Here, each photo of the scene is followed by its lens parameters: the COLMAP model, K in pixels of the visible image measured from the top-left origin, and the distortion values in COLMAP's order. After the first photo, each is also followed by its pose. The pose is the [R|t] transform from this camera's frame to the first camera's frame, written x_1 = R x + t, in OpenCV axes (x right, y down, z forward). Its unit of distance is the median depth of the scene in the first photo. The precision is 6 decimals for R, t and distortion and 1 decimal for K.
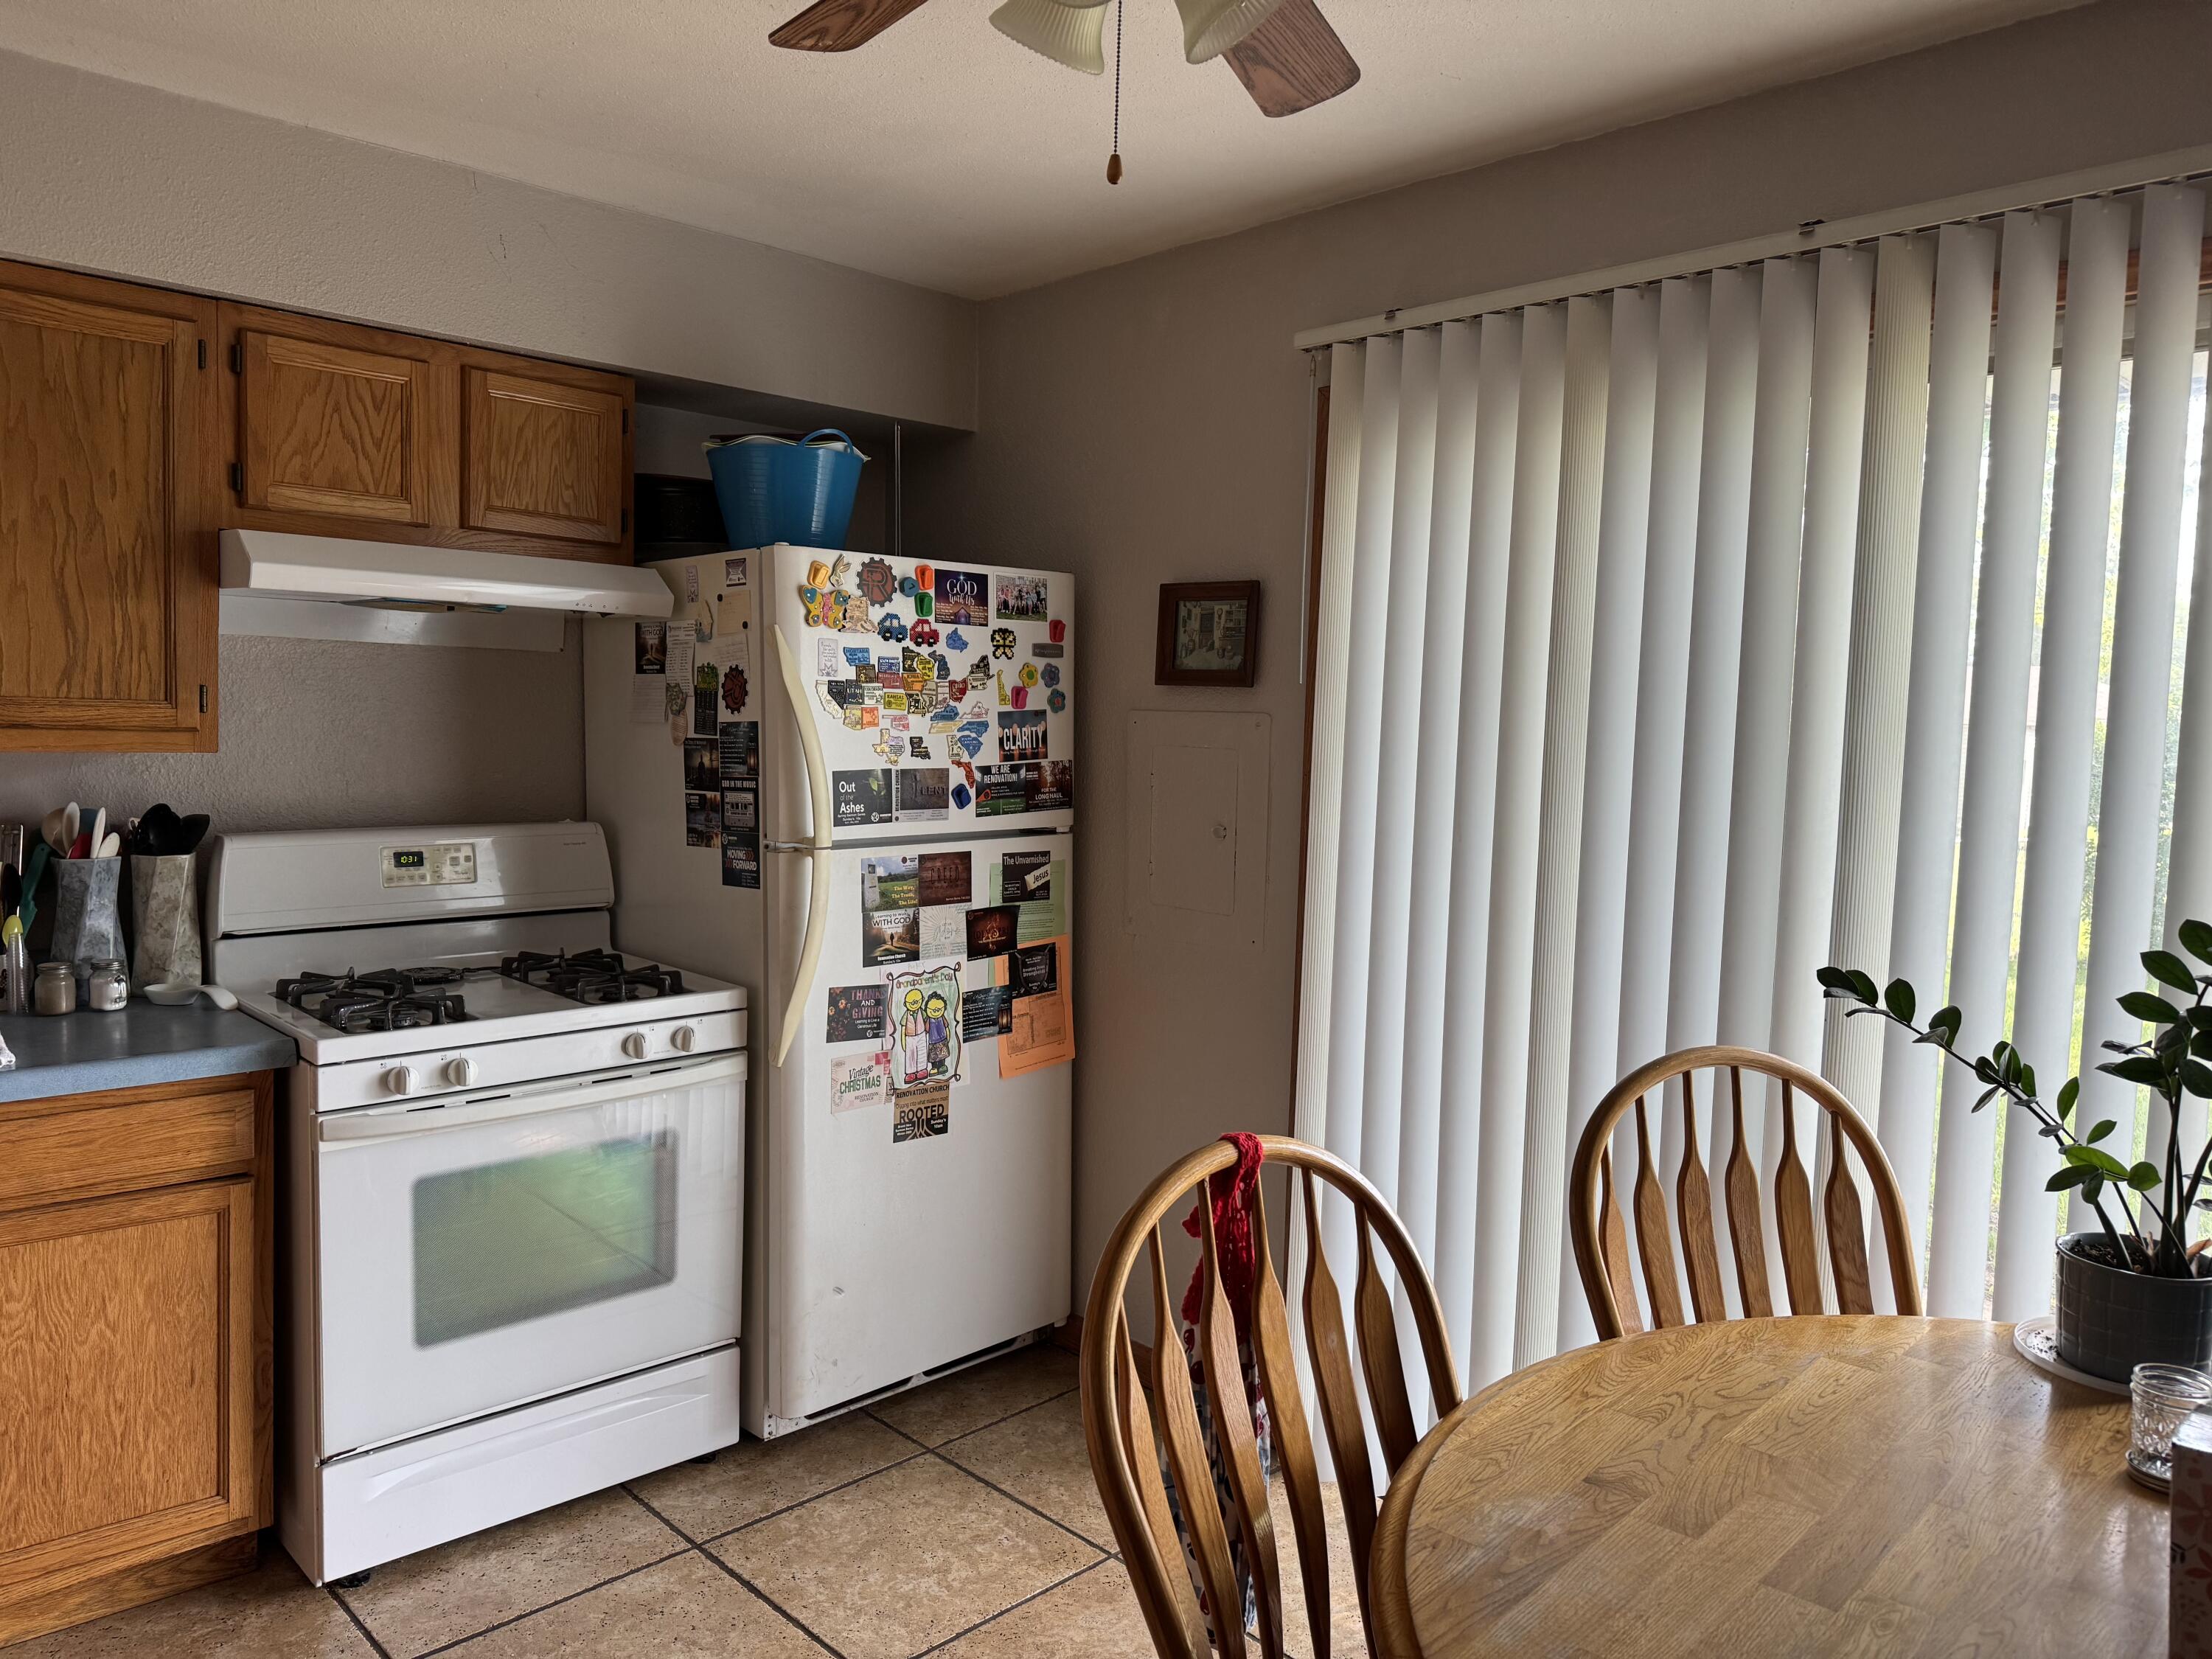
lens RADIAL K [[1551.9, 0, 1114.2], [0, 1551.9, 828.6], [0, 0, 1]] dist [0.011747, -0.008437]
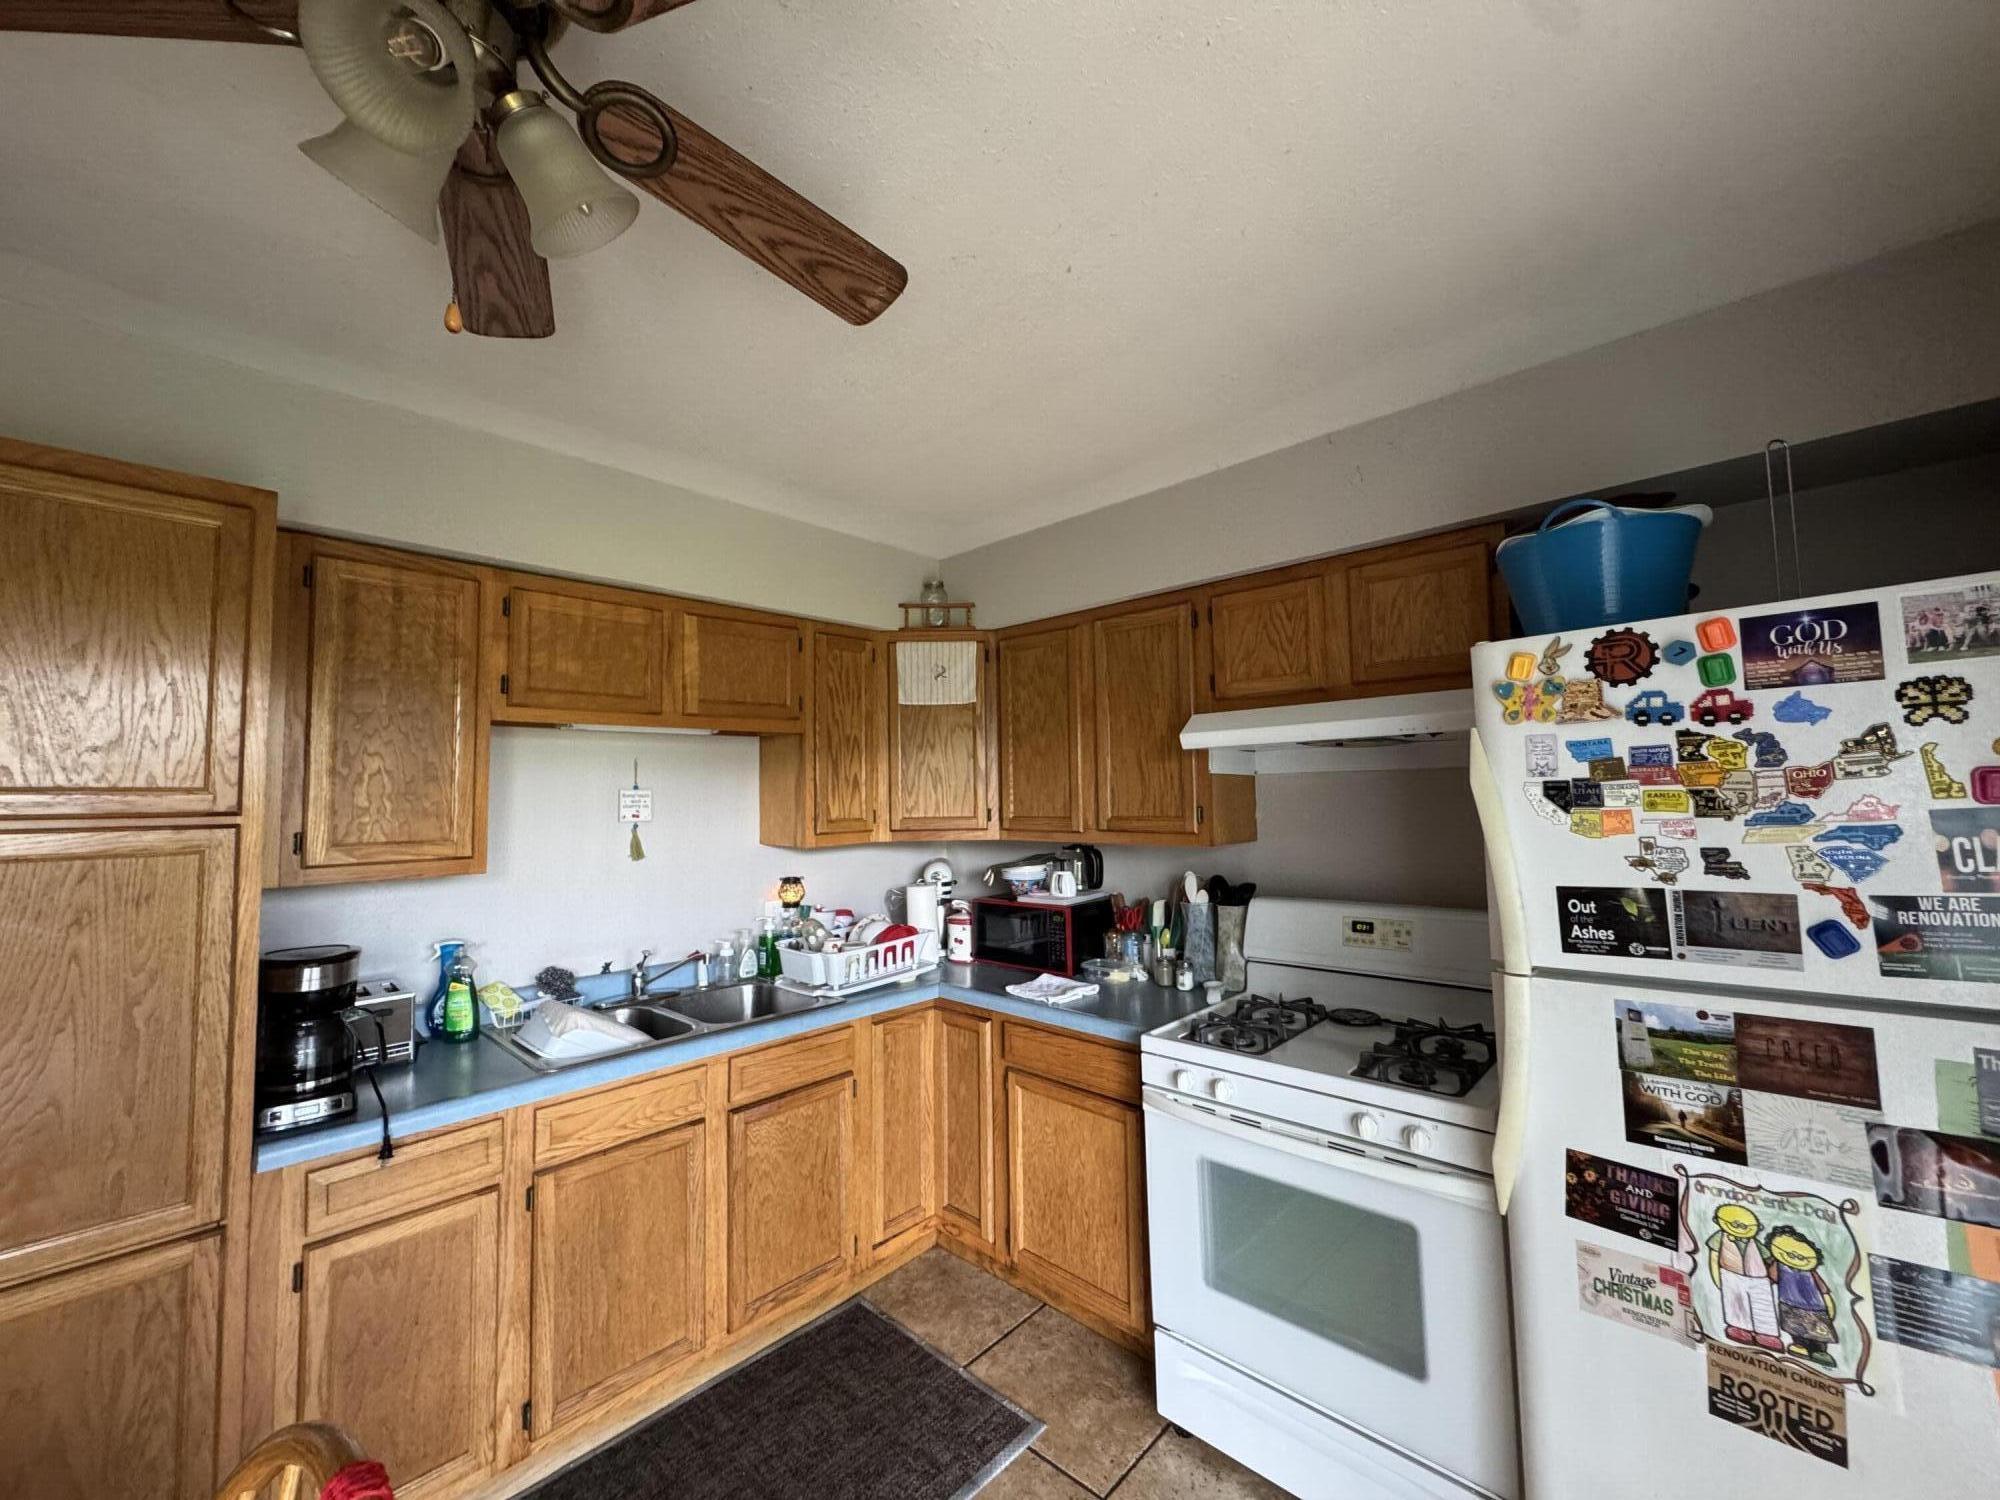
lens RADIAL K [[789.3, 0, 1012.0], [0, 789.3, 749.7], [0, 0, 1]] dist [-0.002910, -0.001107]
pose [[0.036112, -0.094650, -0.994855, 0.239387], [-0.055261, 0.993792, -0.096555, -0.051278], [0.997819, 0.058463, 0.030657, 0.655880]]
